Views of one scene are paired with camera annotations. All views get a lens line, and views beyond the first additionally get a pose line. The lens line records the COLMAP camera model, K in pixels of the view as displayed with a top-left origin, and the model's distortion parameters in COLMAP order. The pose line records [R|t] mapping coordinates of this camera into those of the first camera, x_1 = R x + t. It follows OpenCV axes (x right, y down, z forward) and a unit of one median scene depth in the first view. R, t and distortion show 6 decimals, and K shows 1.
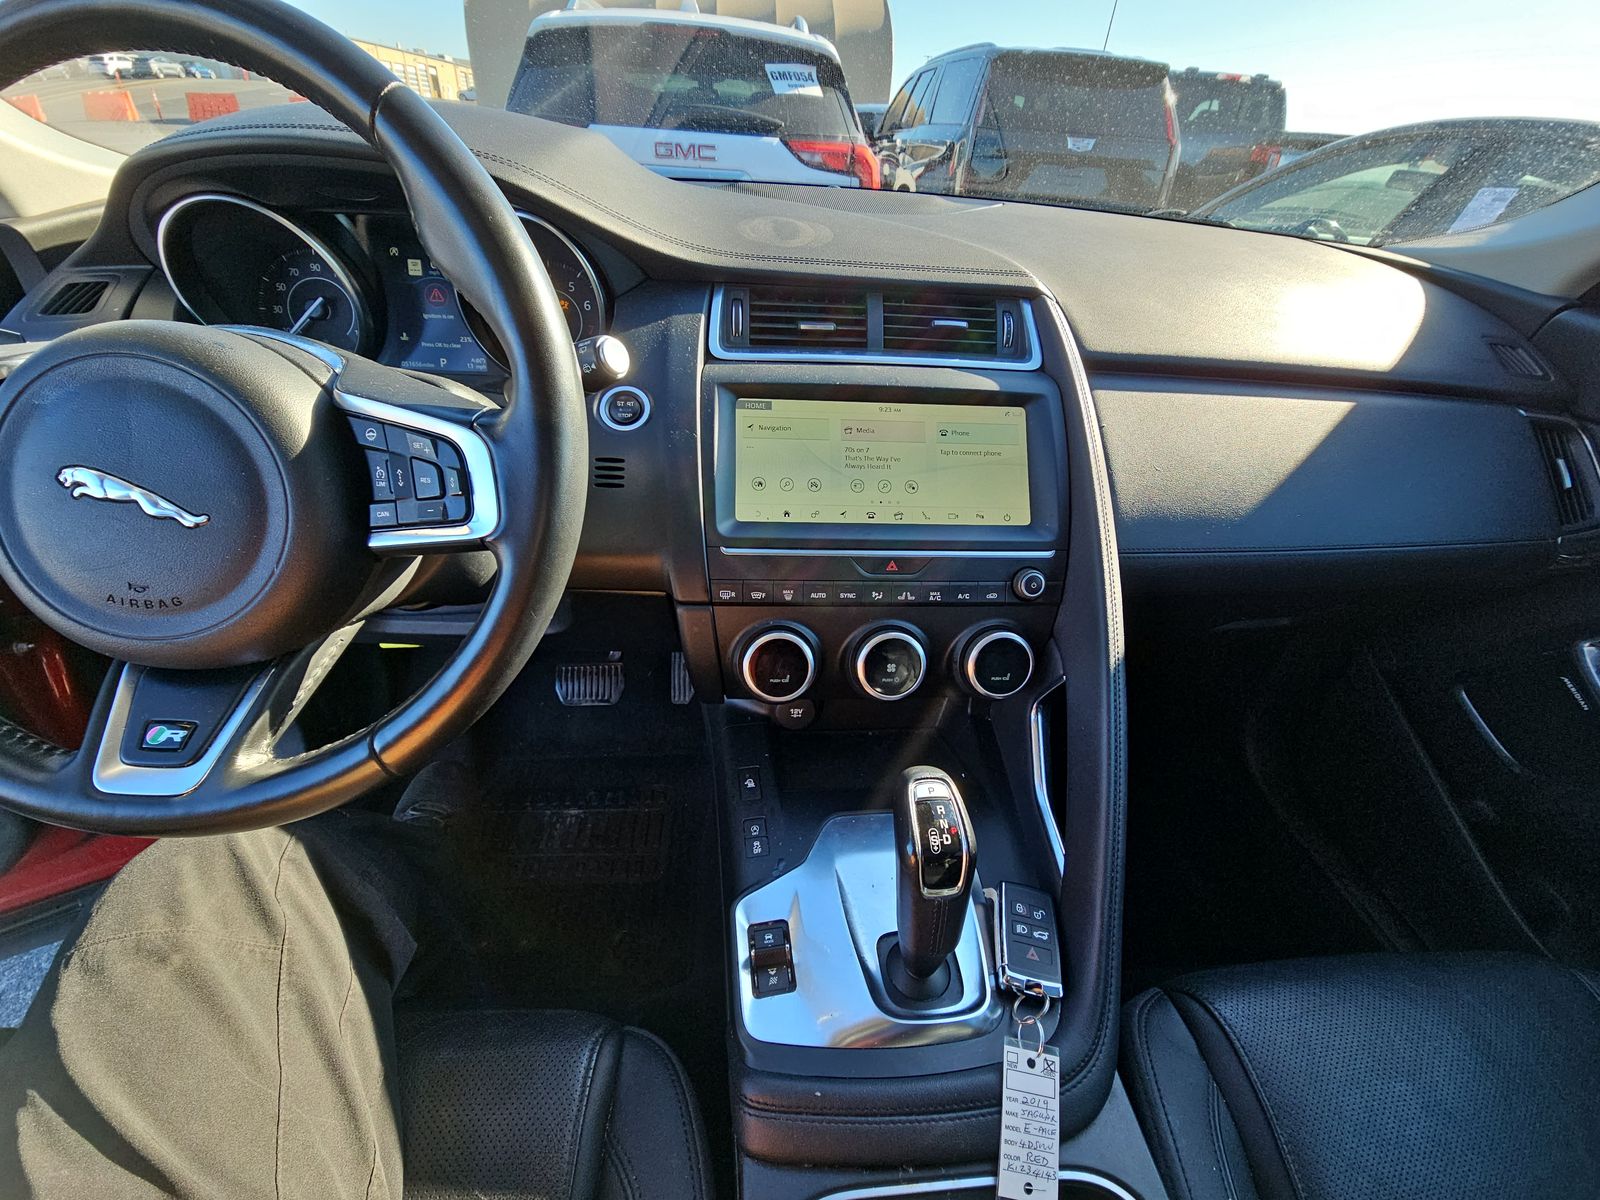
lens RADIAL K [[643.4, 0, 799.6], [0, 643.4, 605.8], [0, 0, 1]] dist [0.005952, -0.002787]
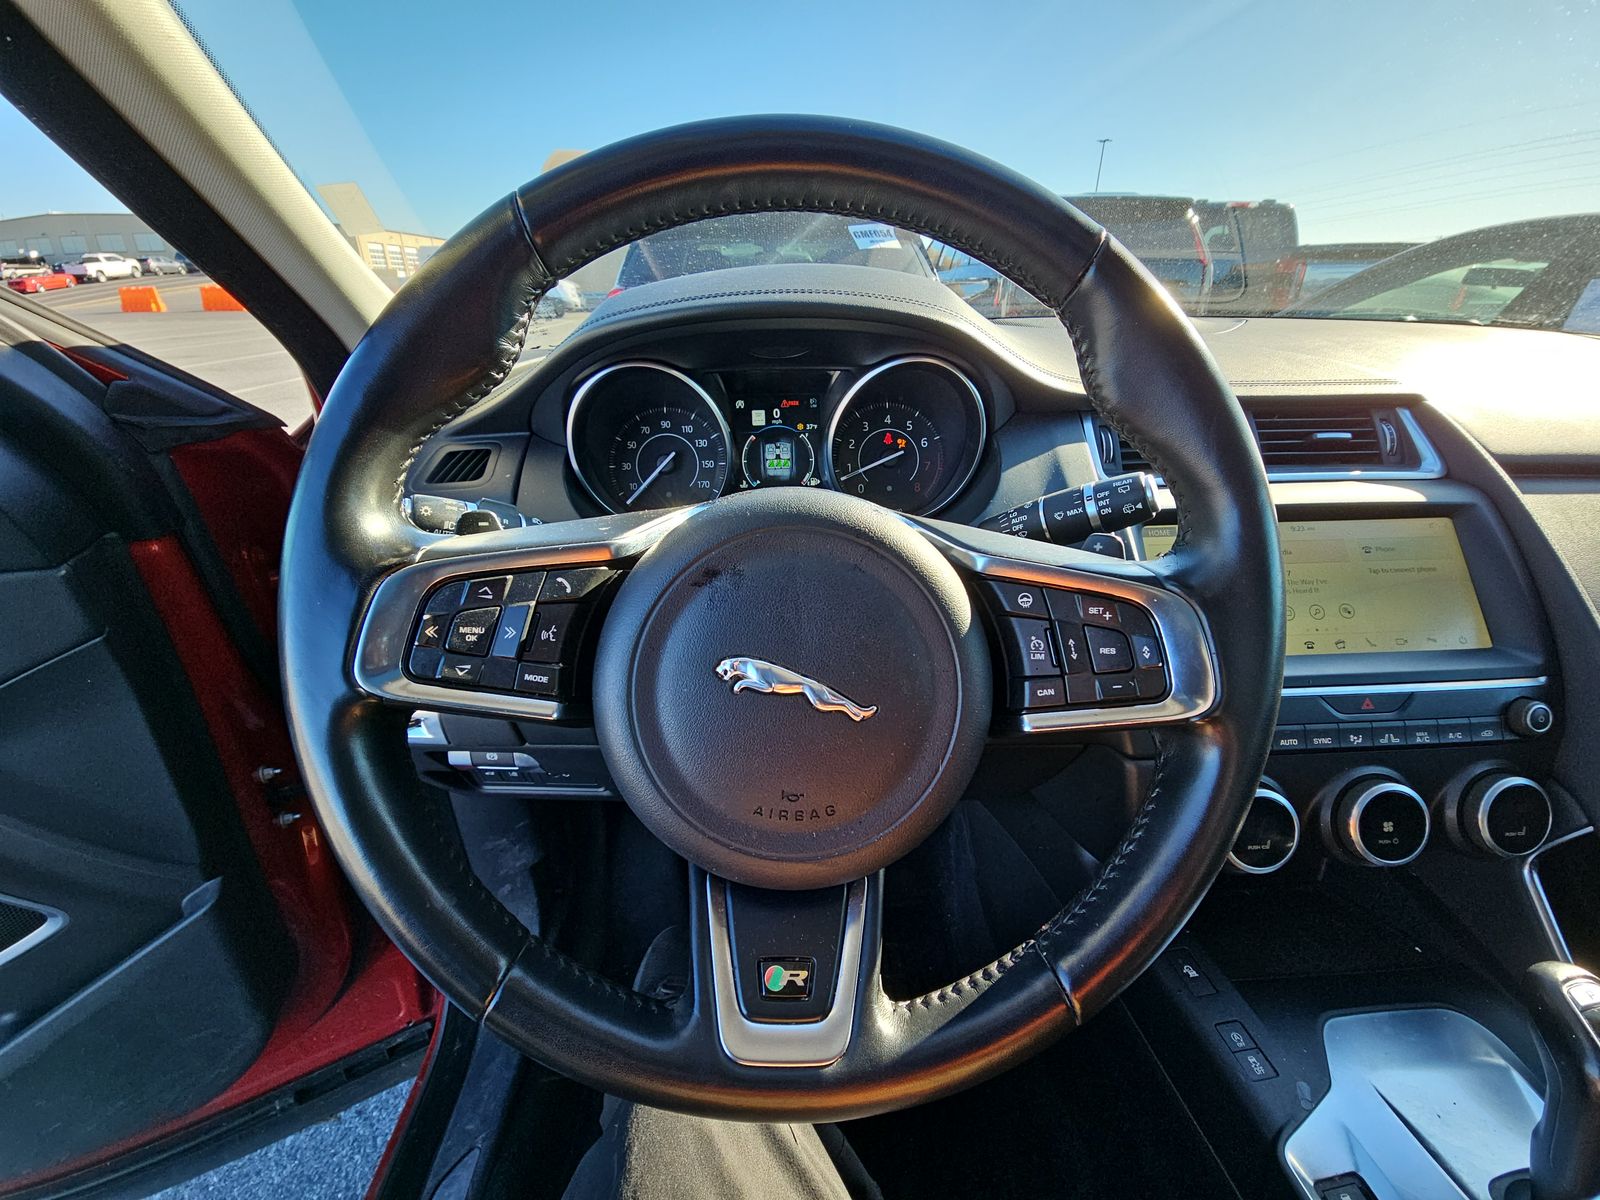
lens RADIAL K [[643.4, 0, 801.9], [0, 643.4, 608.6], [0, 0, 1]] dist [0.005952, -0.002787]
pose [[0.997474, -0.050433, -0.050013, -0.549449], [0.041520, 0.985332, -0.165520, -0.074191], [0.057627, 0.163025, 0.984937, 0.080031]]
